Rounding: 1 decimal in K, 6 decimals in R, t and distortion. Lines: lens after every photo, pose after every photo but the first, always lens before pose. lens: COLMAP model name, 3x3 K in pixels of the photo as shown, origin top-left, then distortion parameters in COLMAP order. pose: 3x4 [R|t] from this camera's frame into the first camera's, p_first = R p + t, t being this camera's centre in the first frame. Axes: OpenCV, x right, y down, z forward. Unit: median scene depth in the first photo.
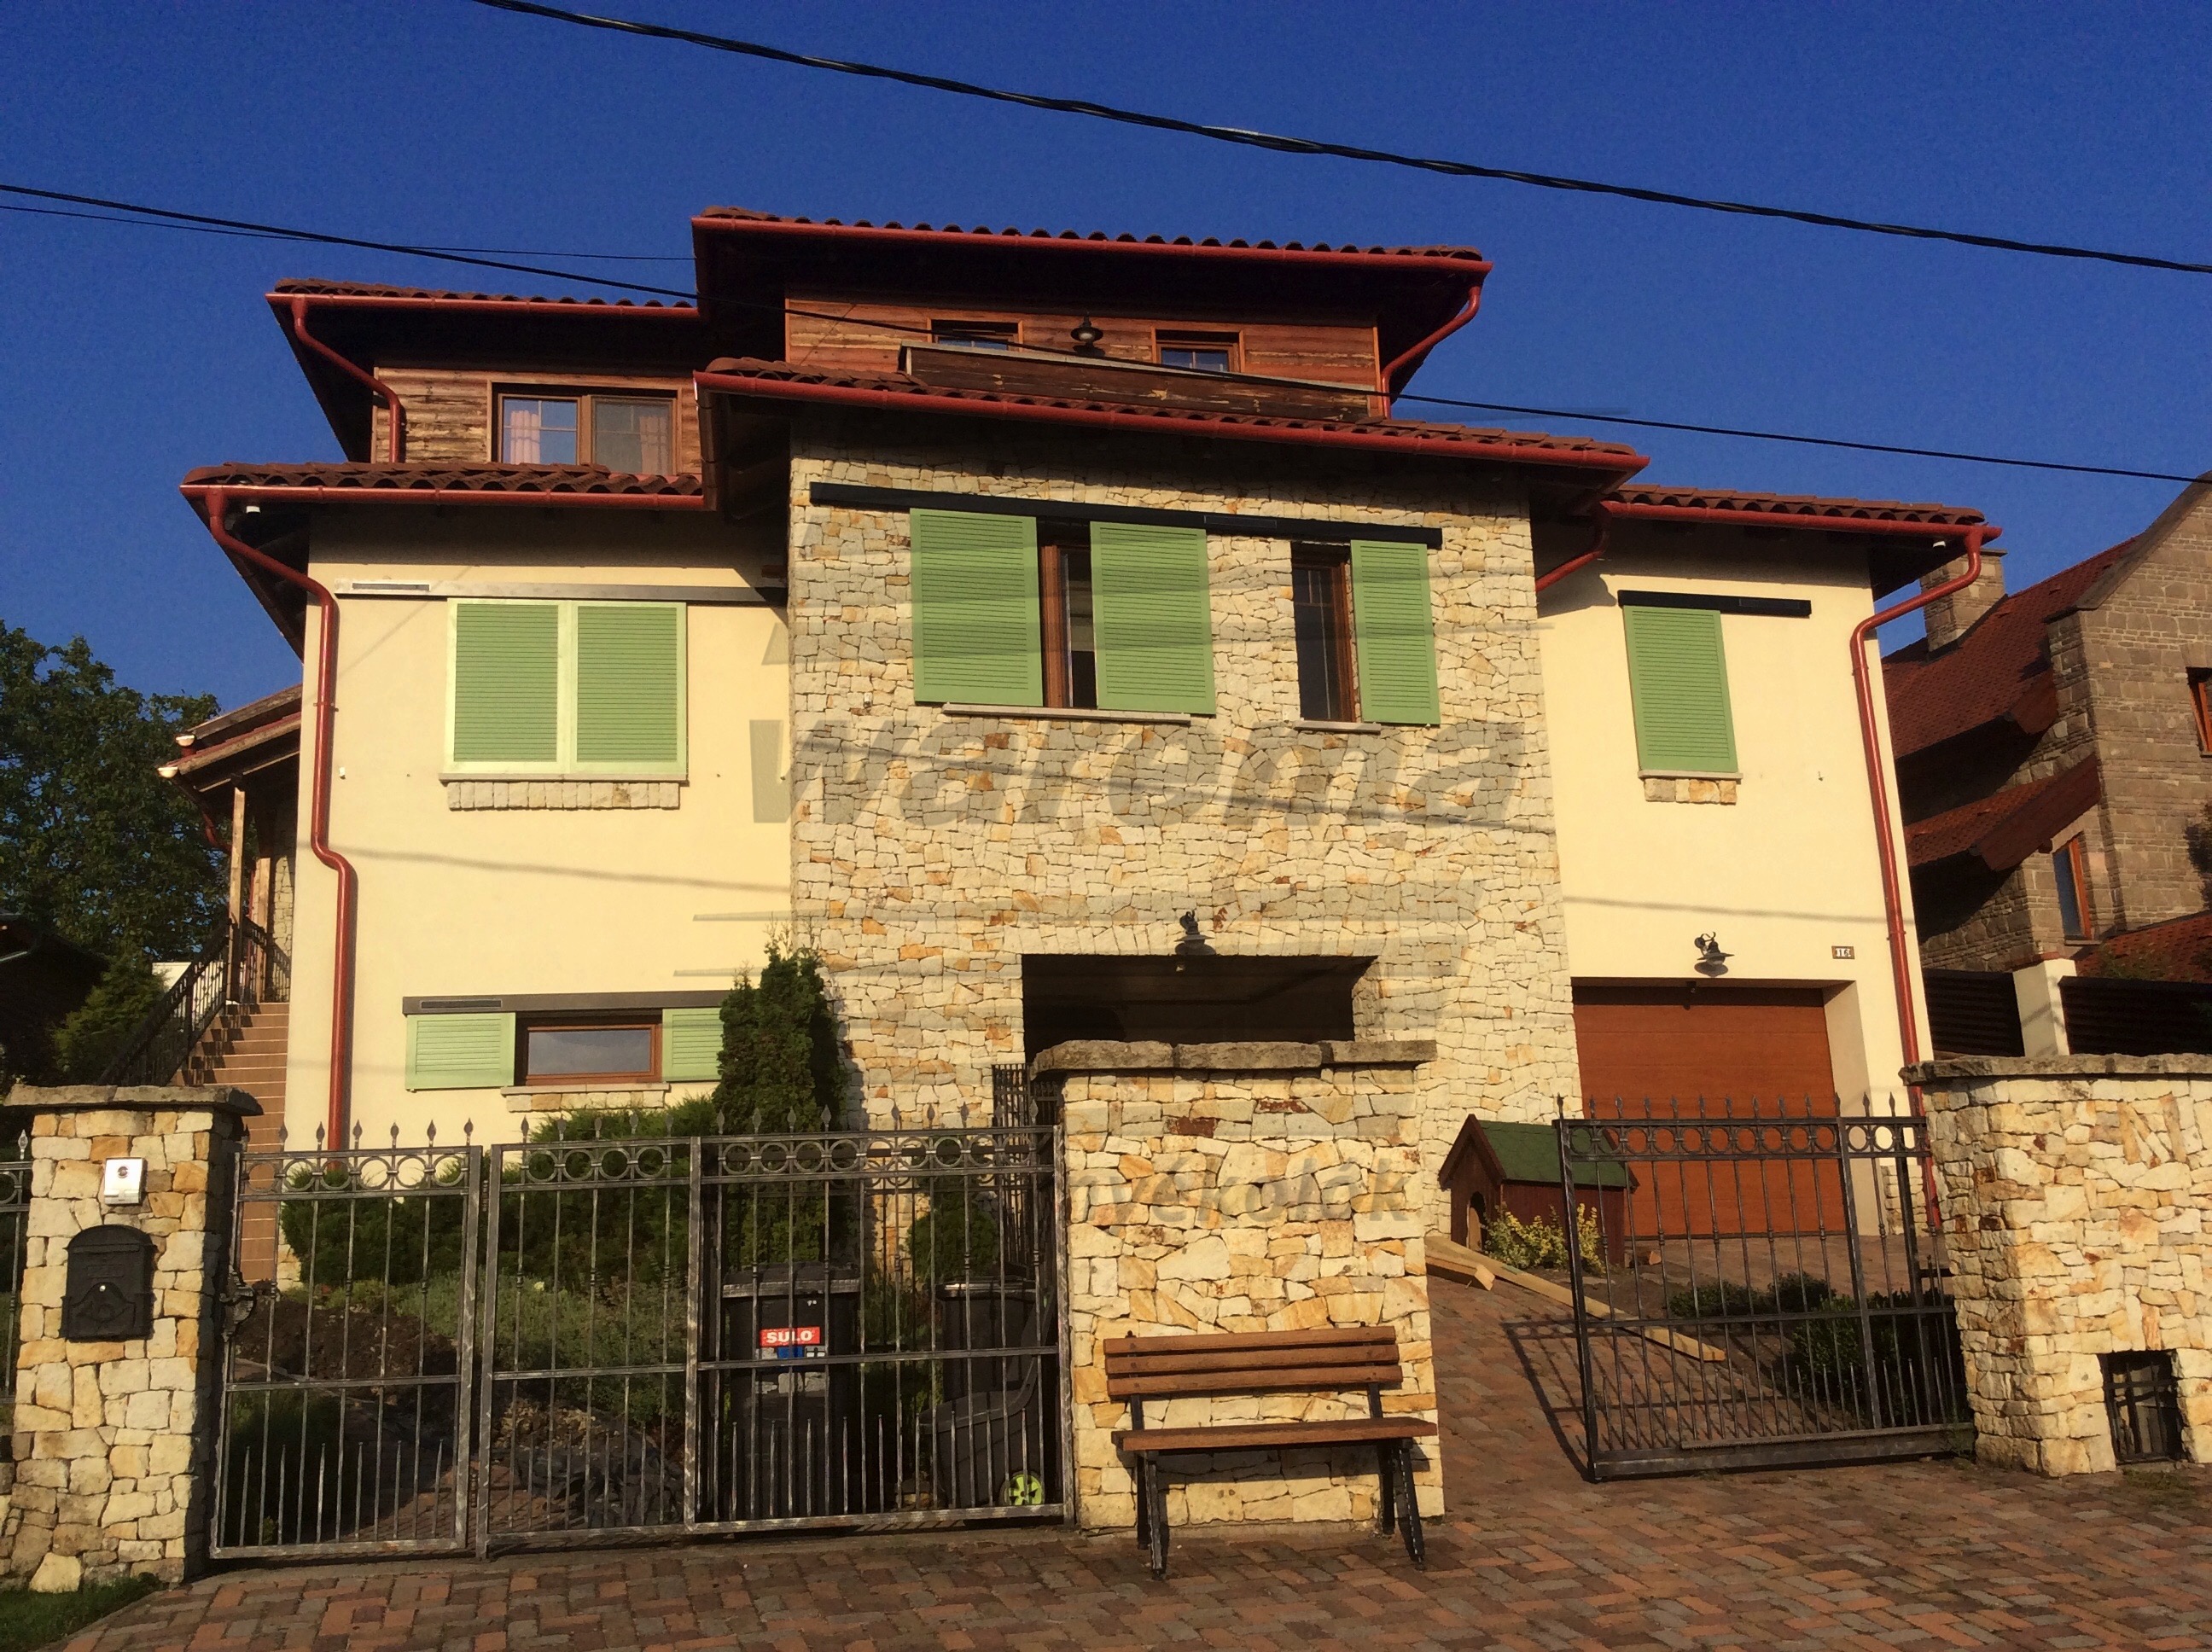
lens RADIAL K [[2085.5, 0, 1096.5], [0, 2085.5, 872.1], [0, 0, 1]] dist [0.138346, -0.298245]
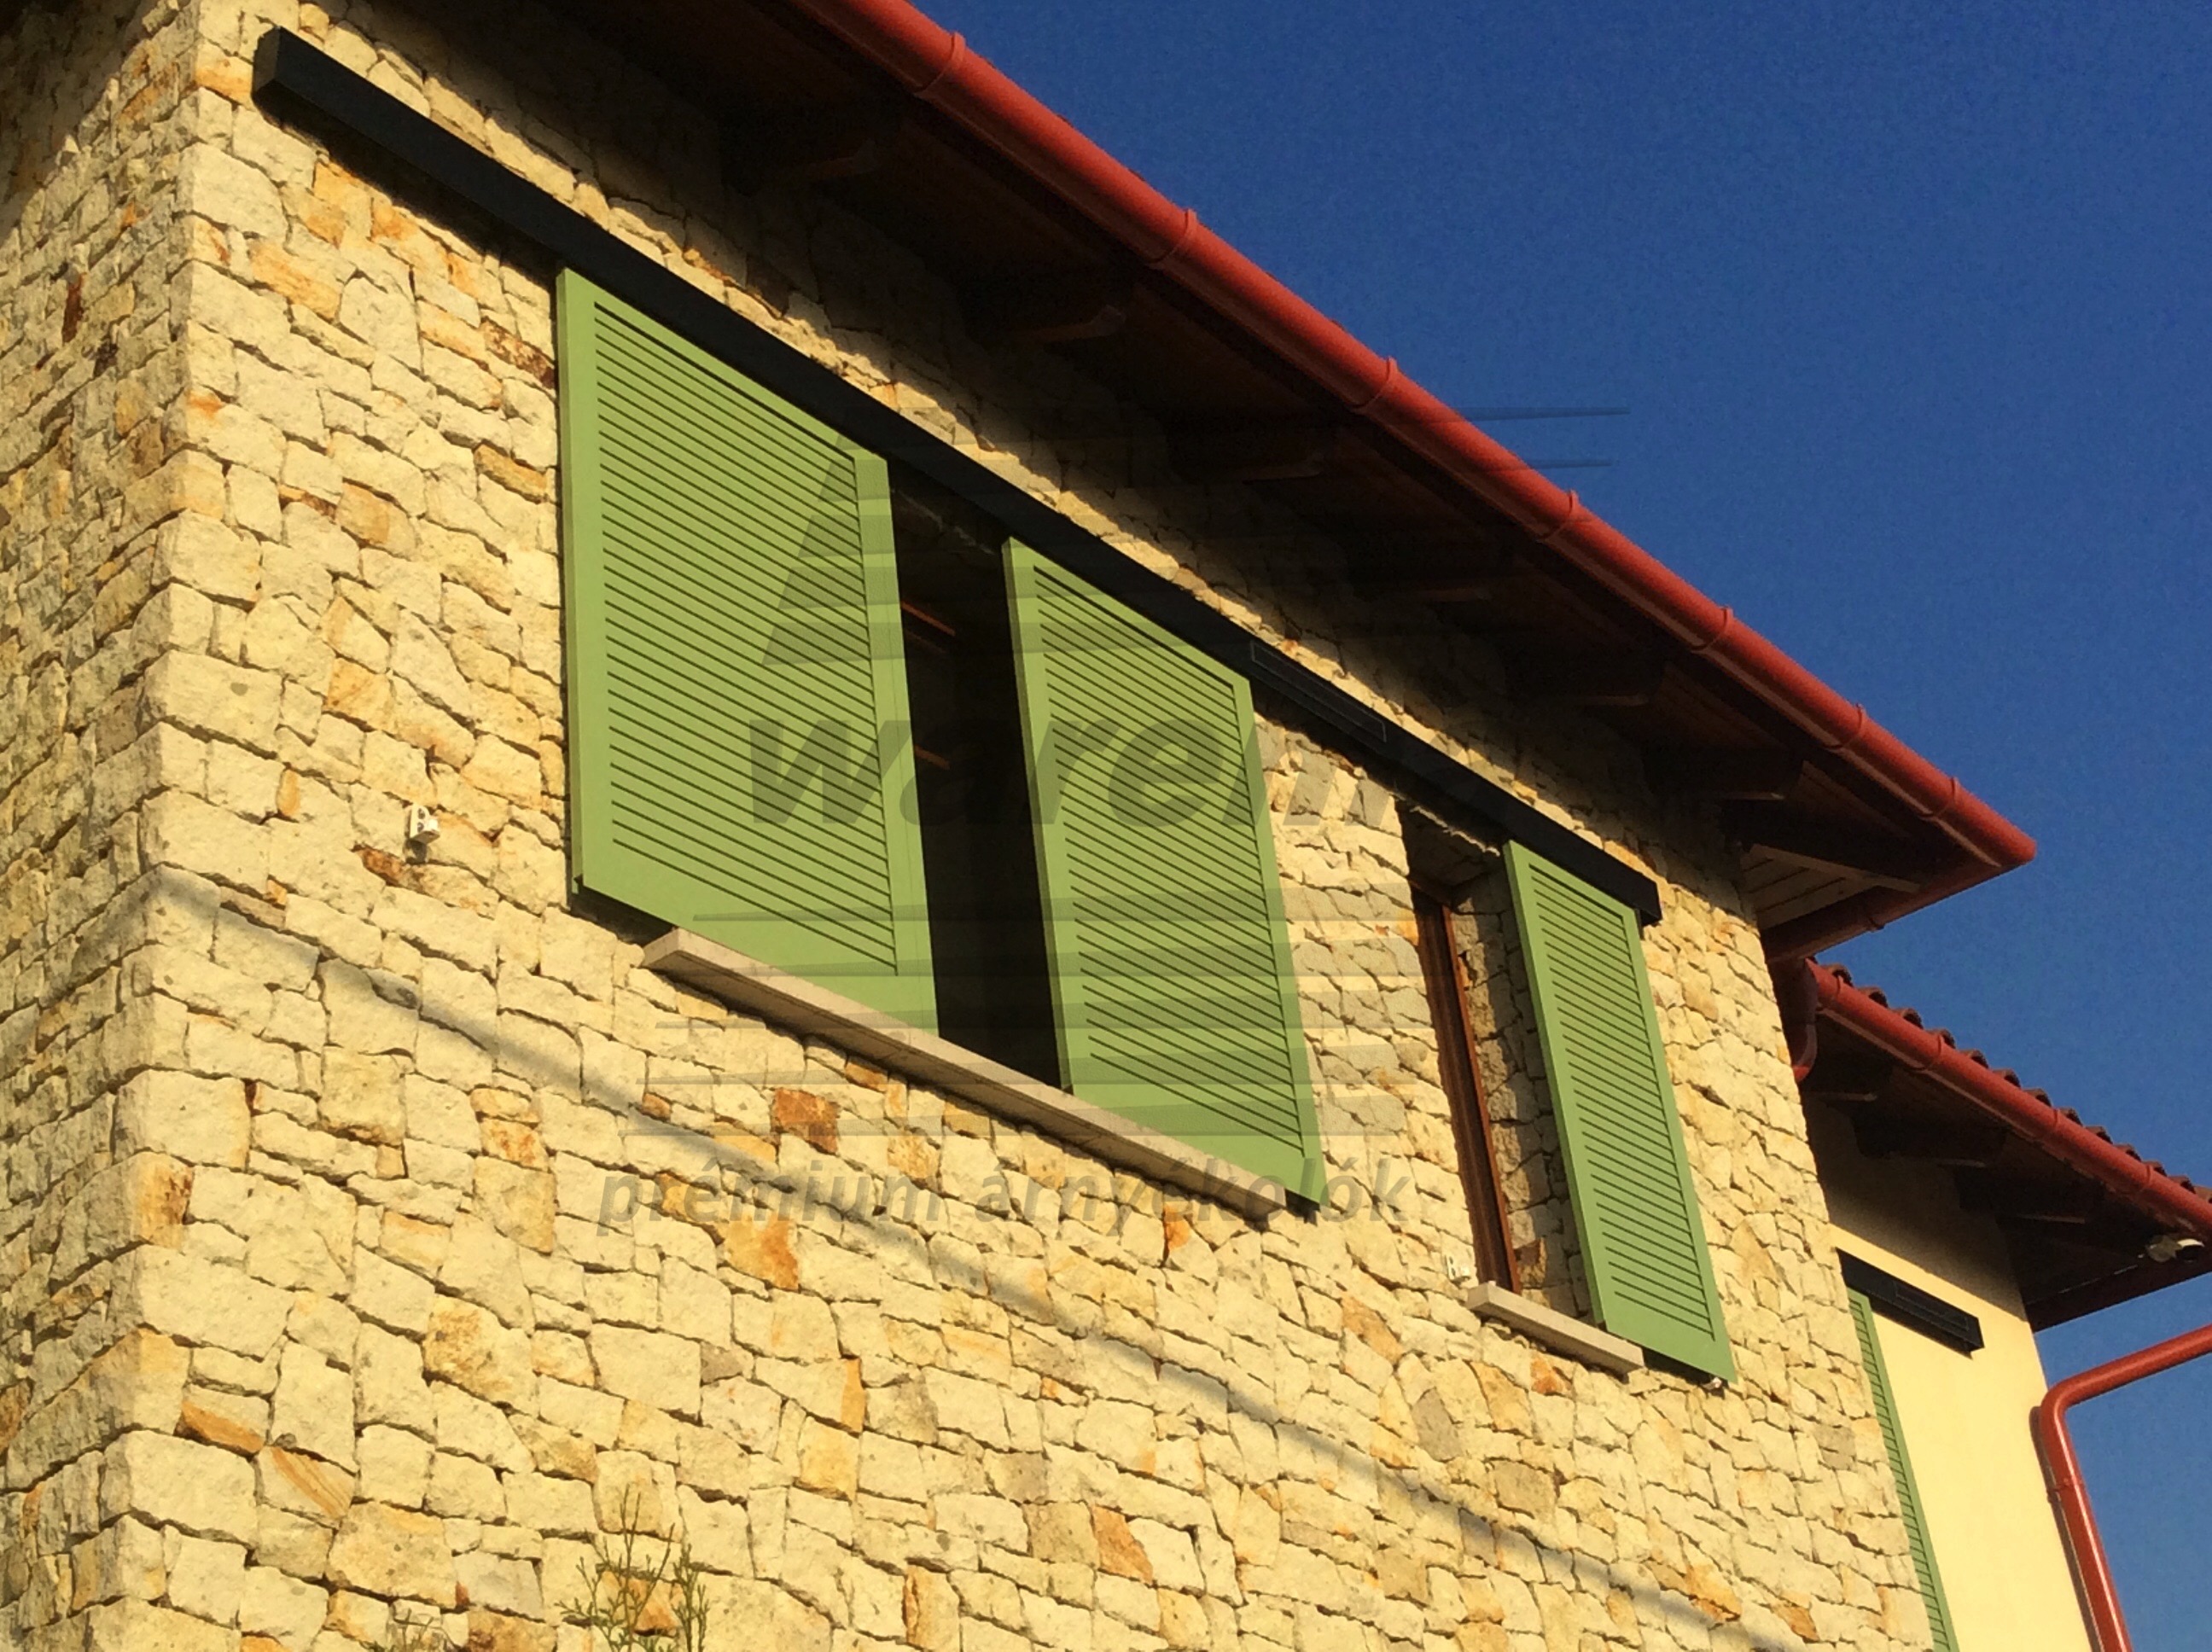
lens RADIAL K [[3280.3, 0, 1106.0], [0, 3280.3, 826.0], [0, 0, 1]] dist [0.091629, -0.004670]
pose [[0.829736, 0.244924, 0.501549, -0.225760], [-0.044037, 0.924505, -0.378616, 0.056757], [-0.556416, 0.292065, 0.777881, 0.626007]]
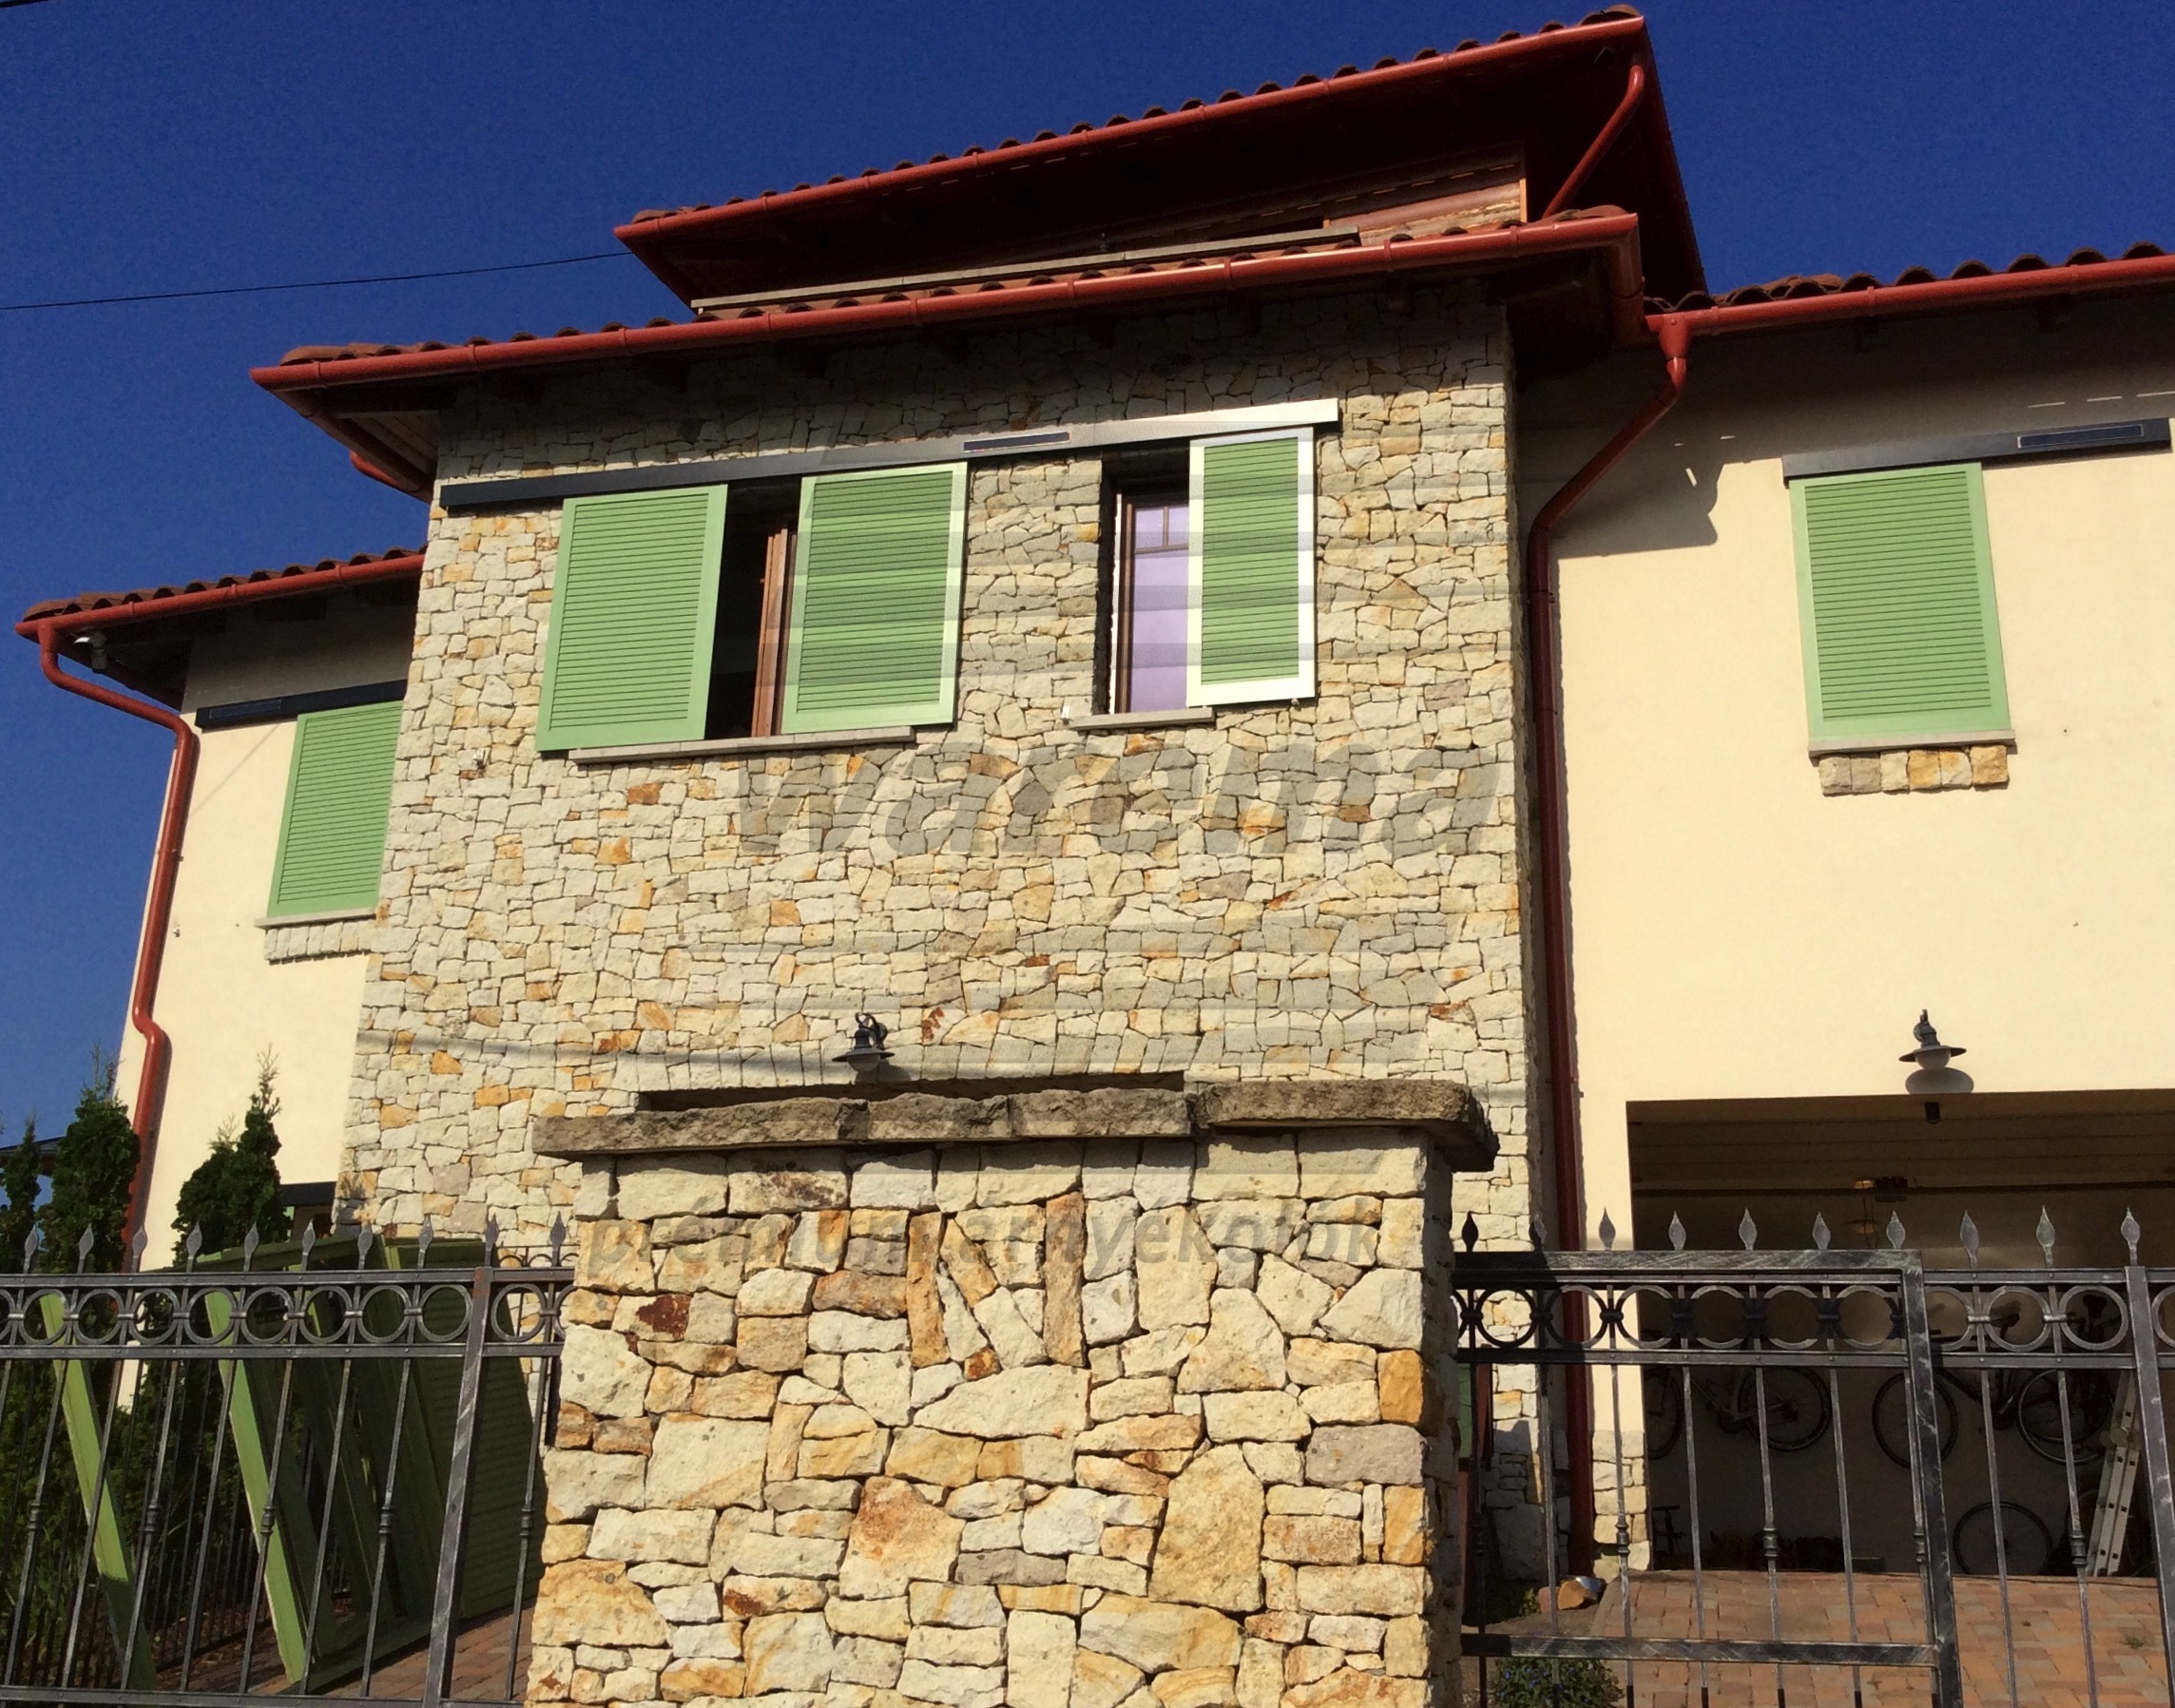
lens RADIAL K [[2316.2, 0, 1143.9], [0, 2316.2, 844.2], [0, 0, 1]] dist [0.088143, 0.001394]
pose [[0.862476, -0.104024, -0.495291, 0.473300], [0.045720, 0.990661, -0.128451, 0.061350], [0.504028, 0.088141, 0.859178, 0.396062]]
